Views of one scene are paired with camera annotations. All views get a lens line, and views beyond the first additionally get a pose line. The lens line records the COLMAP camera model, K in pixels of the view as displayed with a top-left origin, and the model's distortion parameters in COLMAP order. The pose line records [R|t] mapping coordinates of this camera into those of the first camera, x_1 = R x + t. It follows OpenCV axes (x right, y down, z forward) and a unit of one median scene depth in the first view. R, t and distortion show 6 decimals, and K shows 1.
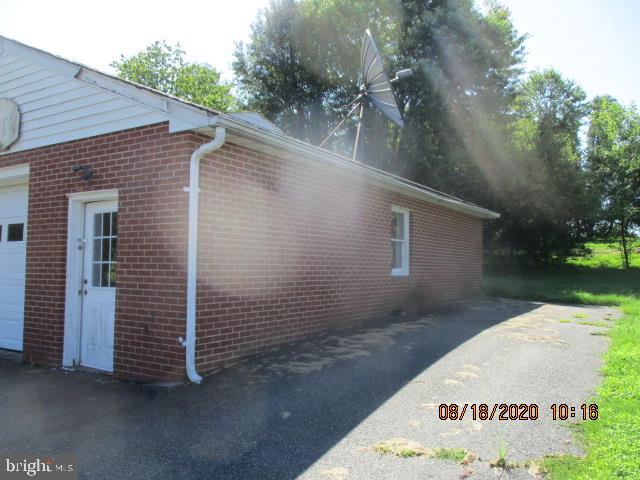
lens RADIAL K [[540.2, 0, 320.0], [0, 540.2, 240.0], [0, 0, 1]] dist [-0.005244, -0.003201]
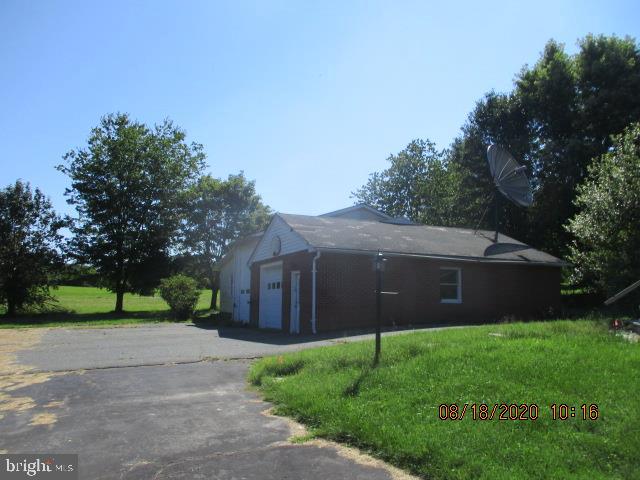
lens RADIAL K [[540.2, 0, 320.0], [0, 540.2, 240.0], [0, 0, 1]] dist [-0.005244, -0.003201]
pose [[0.827759, -0.066196, -0.557166, 1.174667], [0.020406, 0.995911, -0.088007, 0.002564], [0.560713, 0.061479, 0.825725, -1.190862]]
